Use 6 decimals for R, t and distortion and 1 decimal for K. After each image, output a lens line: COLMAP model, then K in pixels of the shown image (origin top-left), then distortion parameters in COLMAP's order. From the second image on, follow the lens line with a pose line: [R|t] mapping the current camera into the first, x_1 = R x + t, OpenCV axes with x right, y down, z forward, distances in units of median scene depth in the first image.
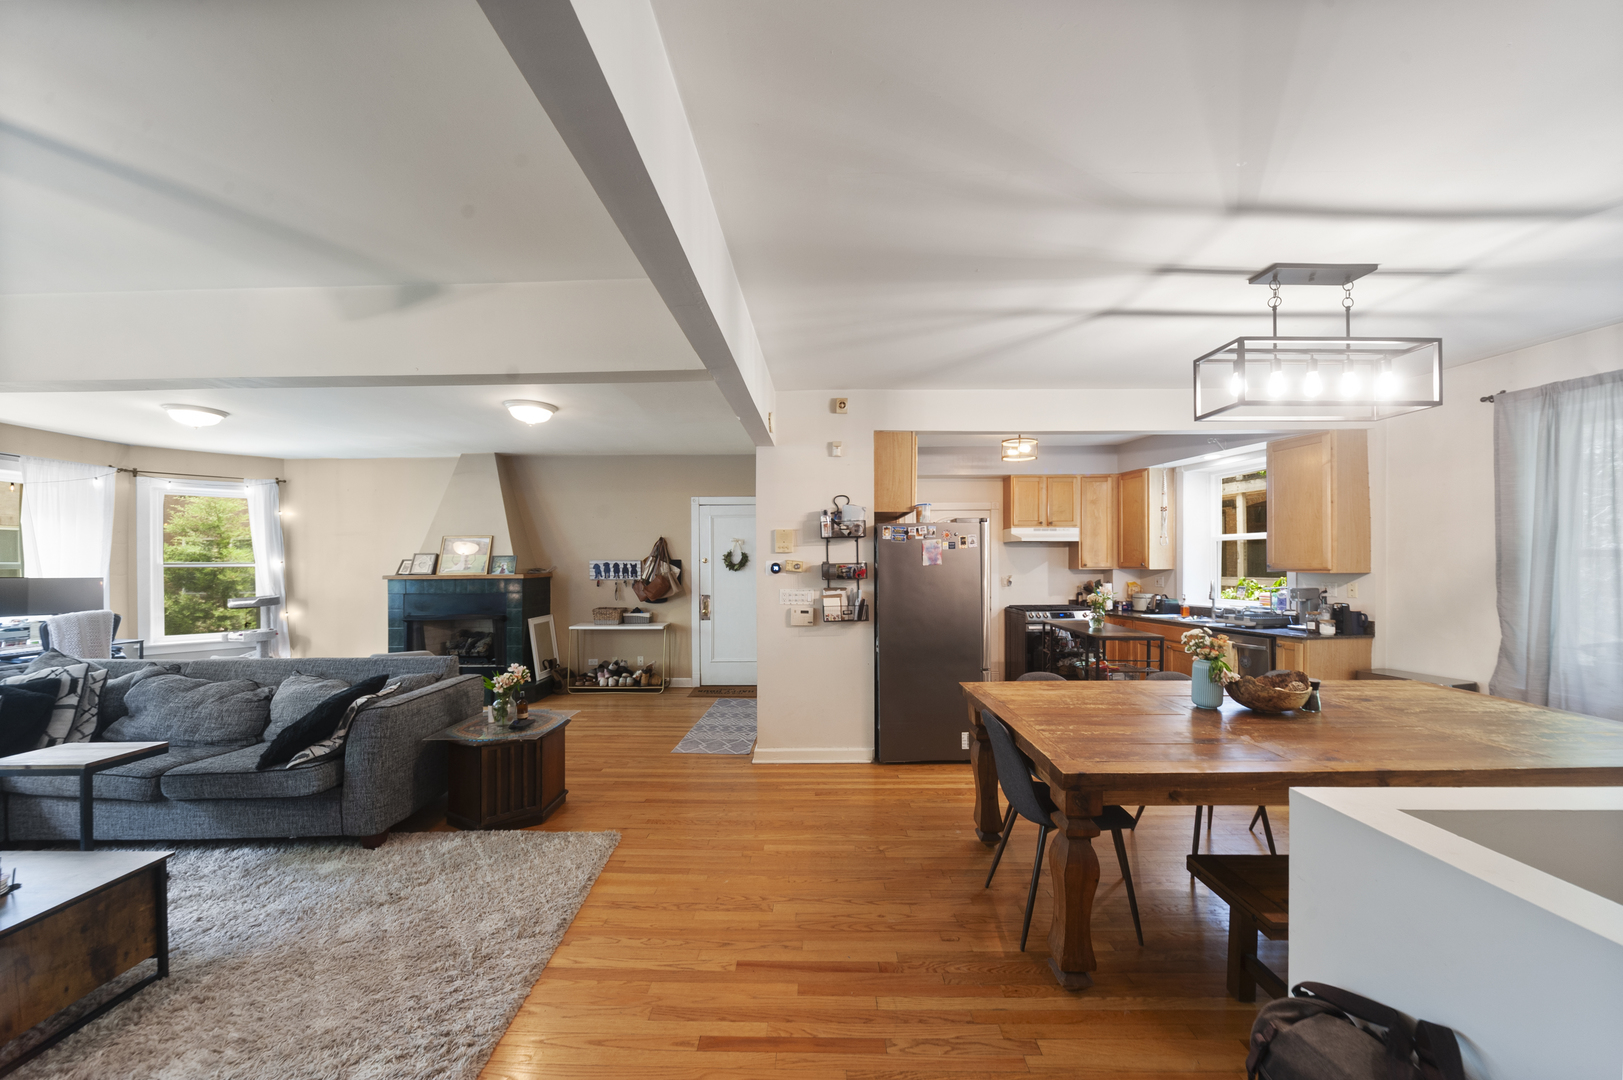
lens RADIAL K [[584.4, 0, 810.8], [0, 584.4, 556.0], [0, 0, 1]] dist [-0.006761, 0.001203]
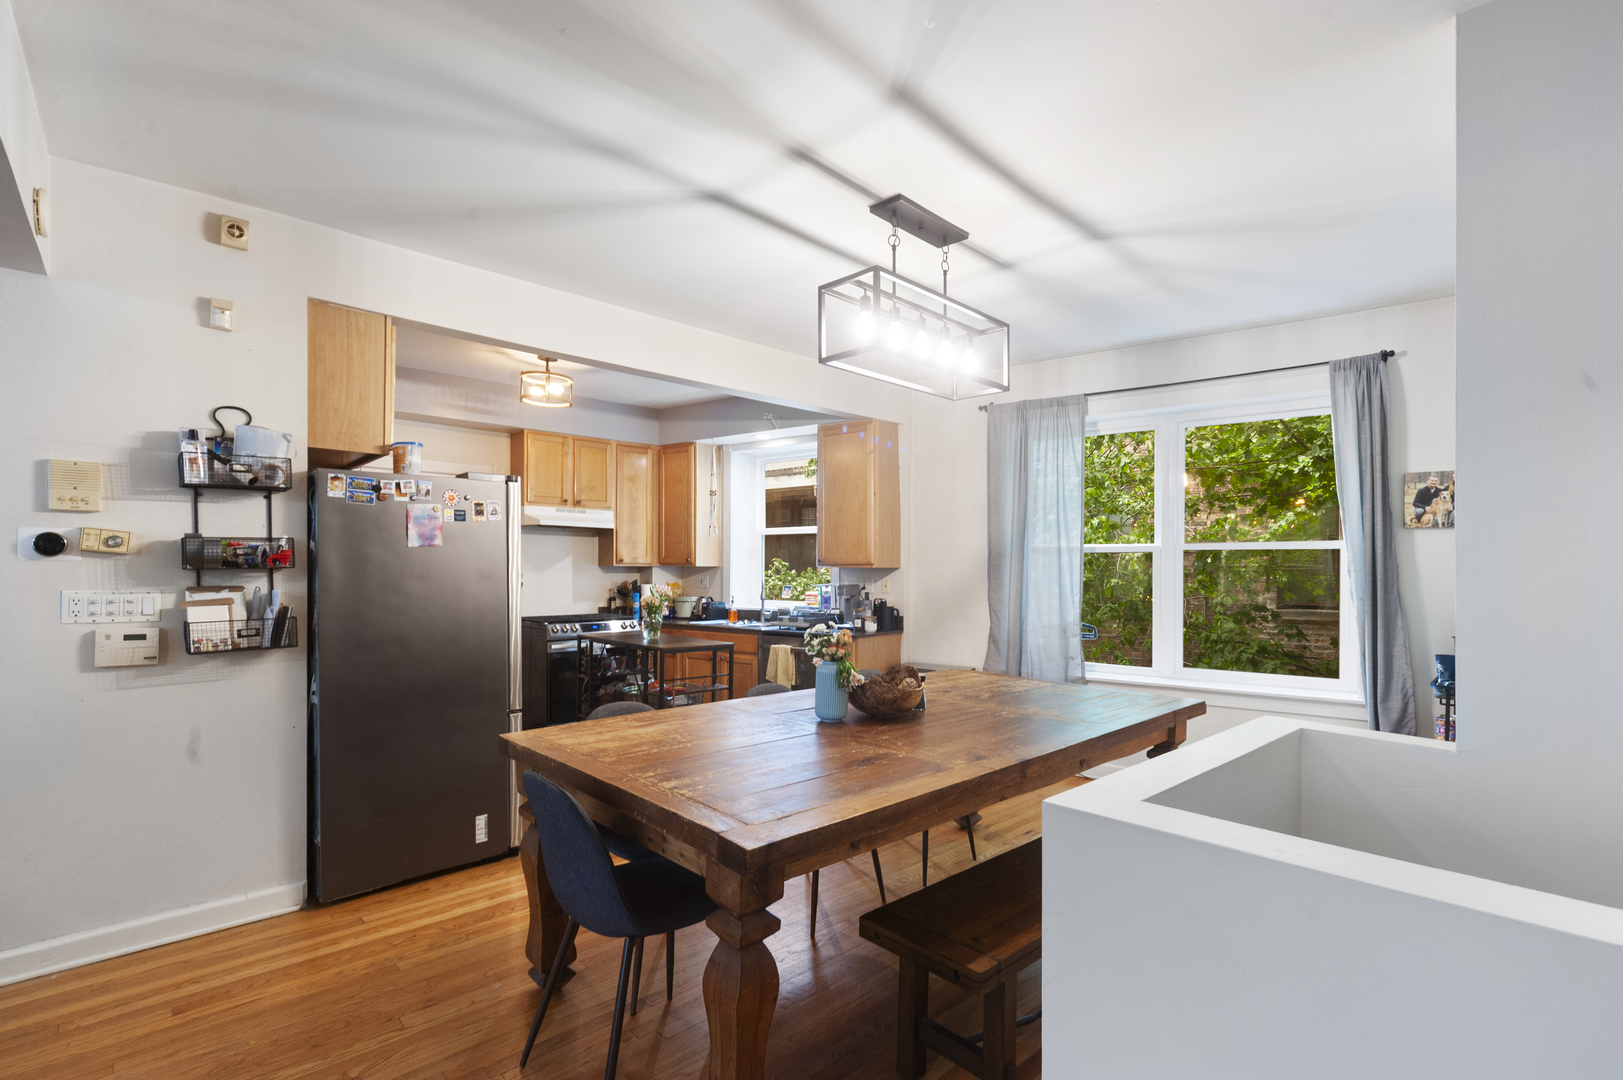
lens RADIAL K [[756.4, 0, 821.7], [0, 756.4, 571.9], [0, 0, 1]] dist [0.006664, -0.003591]
pose [[0.723897, 0.005534, 0.689886, -0.030824], [-0.014276, 0.999874, 0.006958, 0.028704], [-0.689760, -0.014885, 0.723885, 0.154876]]
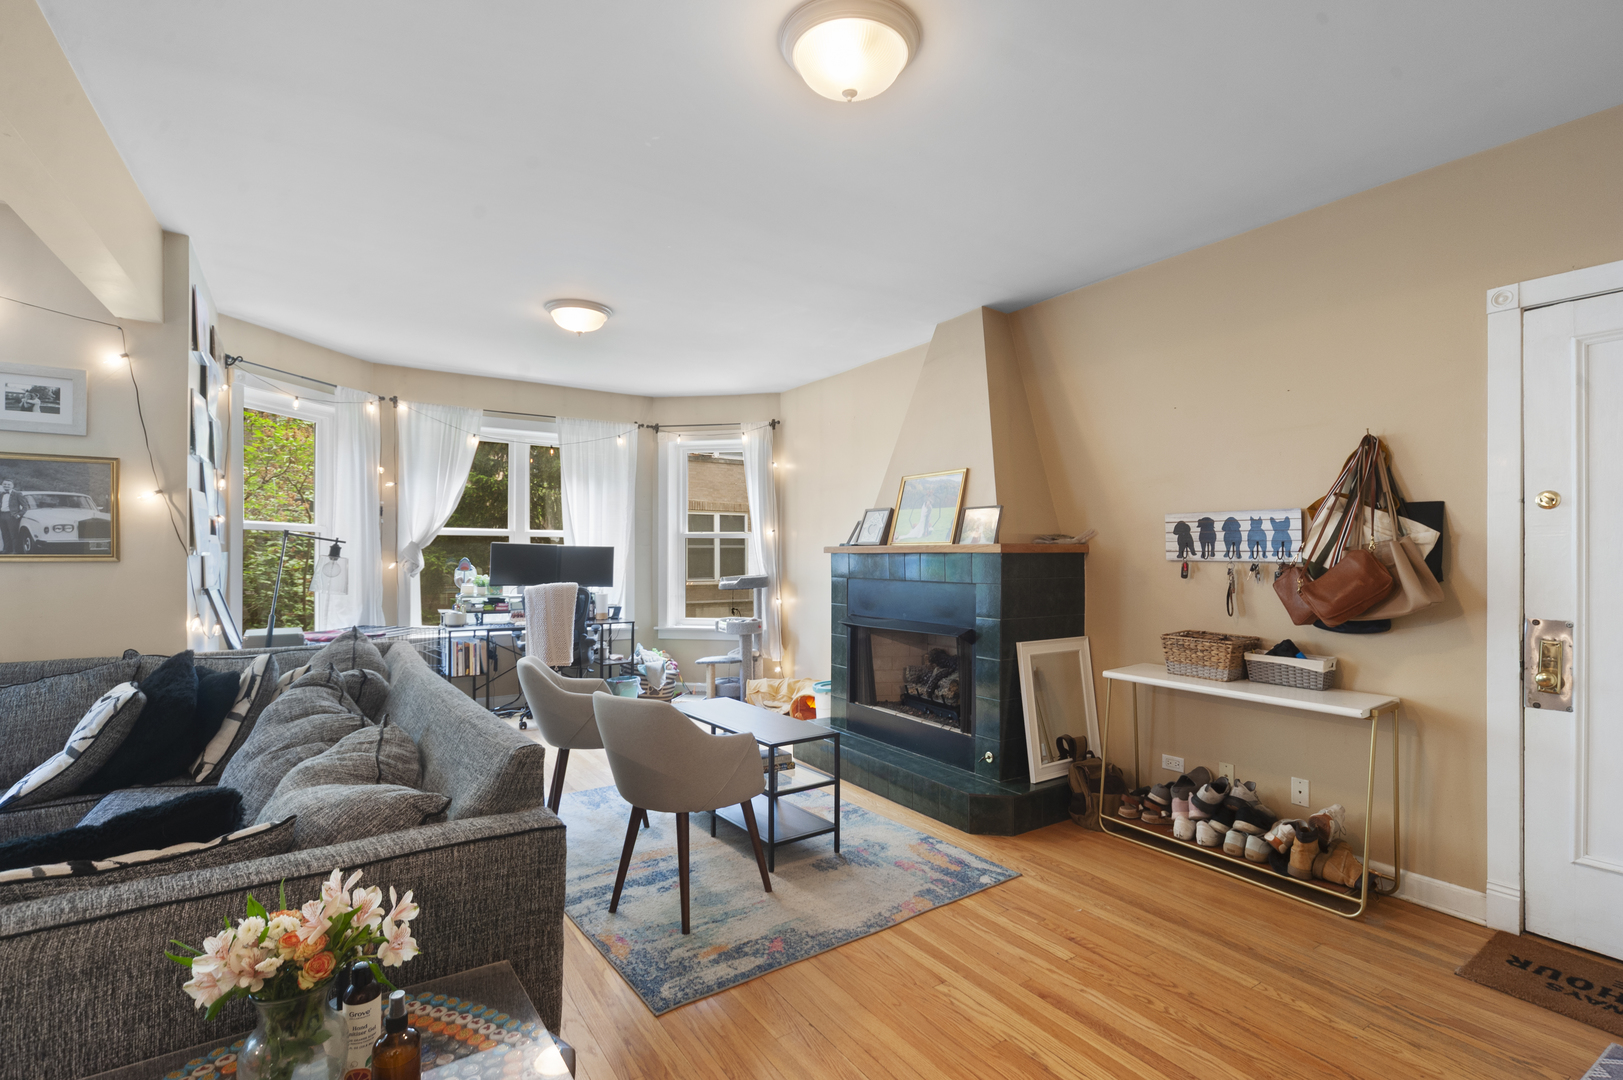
lens RADIAL K [[756.4, 0, 821.0], [0, 756.4, 552.4], [0, 0, 1]] dist [0.006664, -0.003591]
pose [[0.575299, 0.007577, -0.817908, -0.127690], [0.001462, 0.999946, 0.010292, 0.045038], [0.817942, -0.007117, 0.575257, 0.774850]]
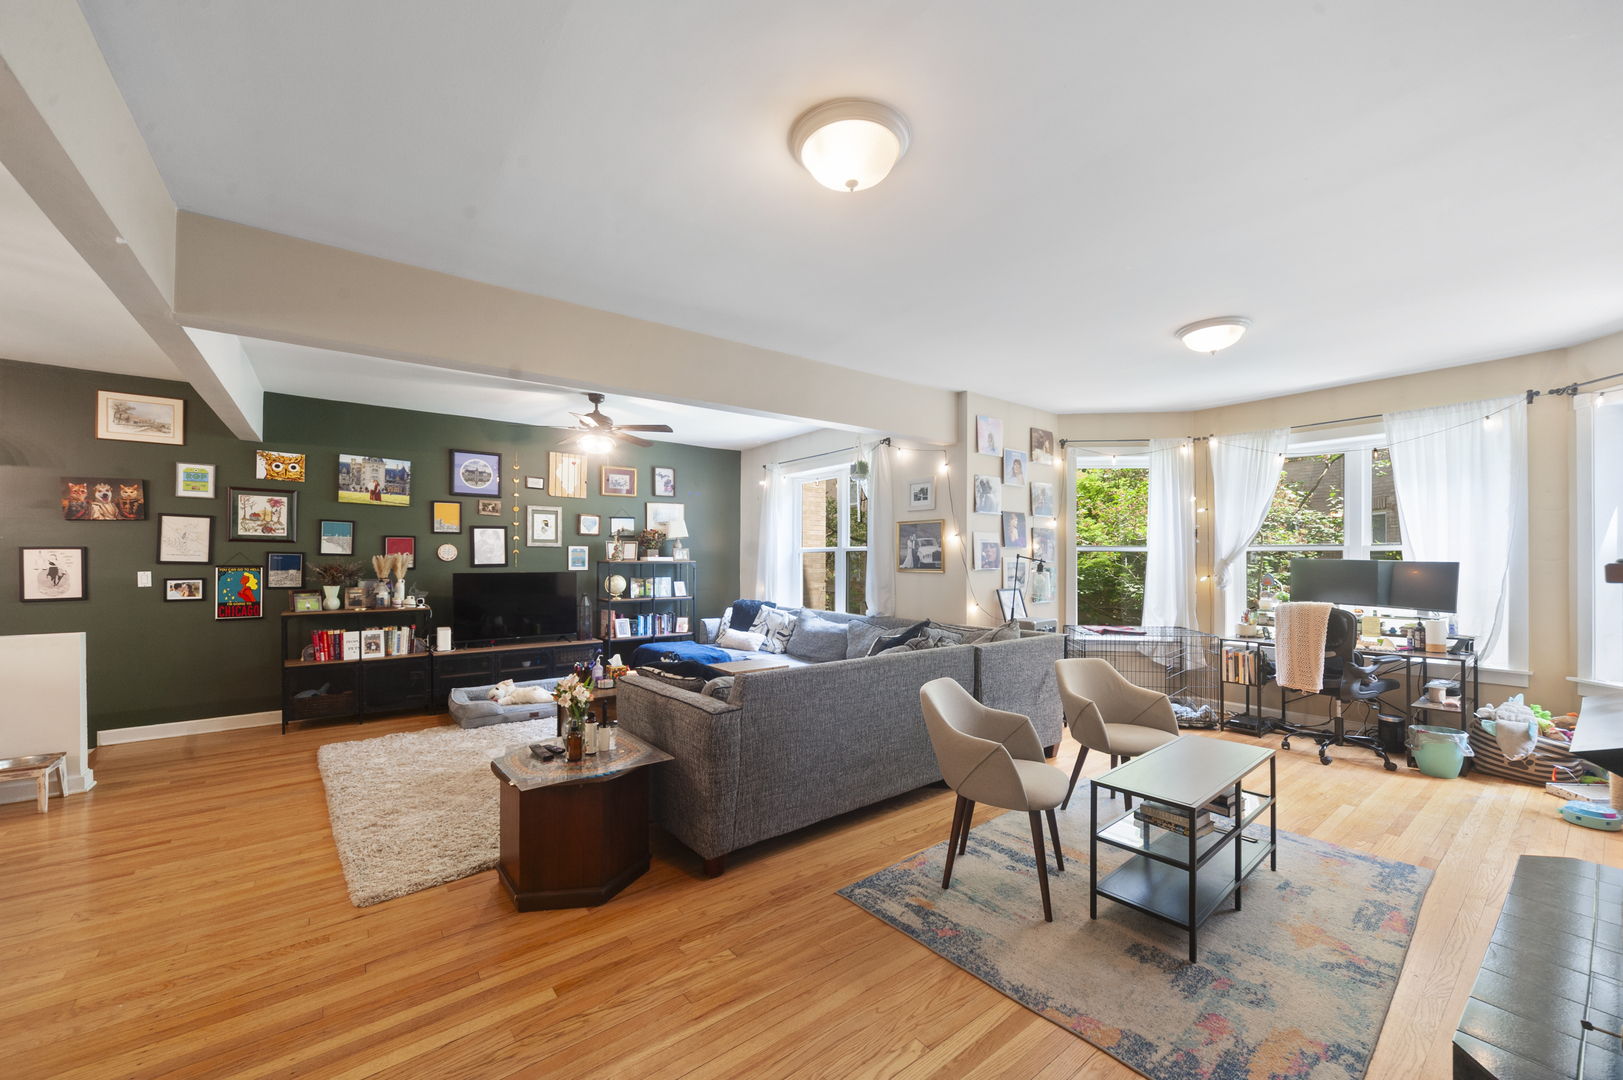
lens RADIAL K [[627.0, 0, 812.5], [0, 627.0, 553.6], [0, 0, 1]] dist [-0.013409, 0.001069]
pose [[-0.777327, -0.003163, -0.629089, -0.201642], [0.009287, 0.999821, -0.016502, 0.041658], [0.629028, -0.018670, -0.777158, 1.416807]]
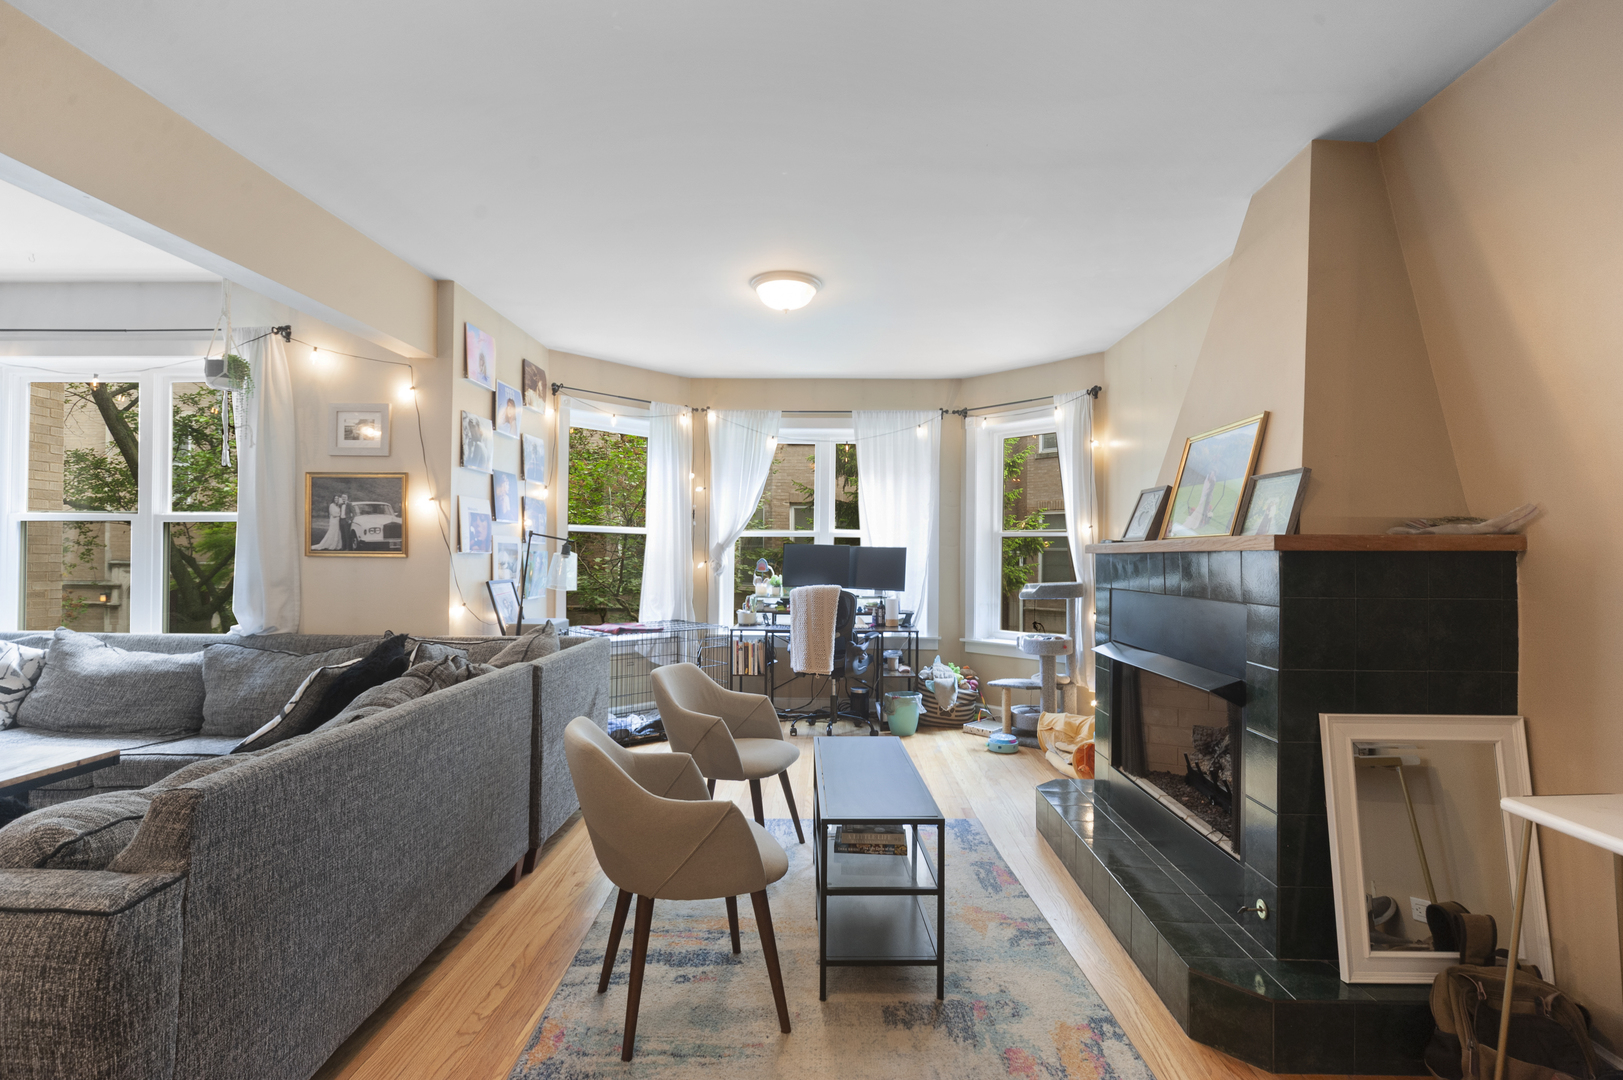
lens RADIAL K [[756.4, 0, 815.6], [0, 756.4, 547.2], [0, 0, 1]] dist [0.006664, -0.003591]
pose [[0.004219, -0.004080, -0.999983, -0.228236], [0.002982, 0.999987, -0.004068, 0.053608], [0.999987, -0.002964, 0.004231, 1.132691]]
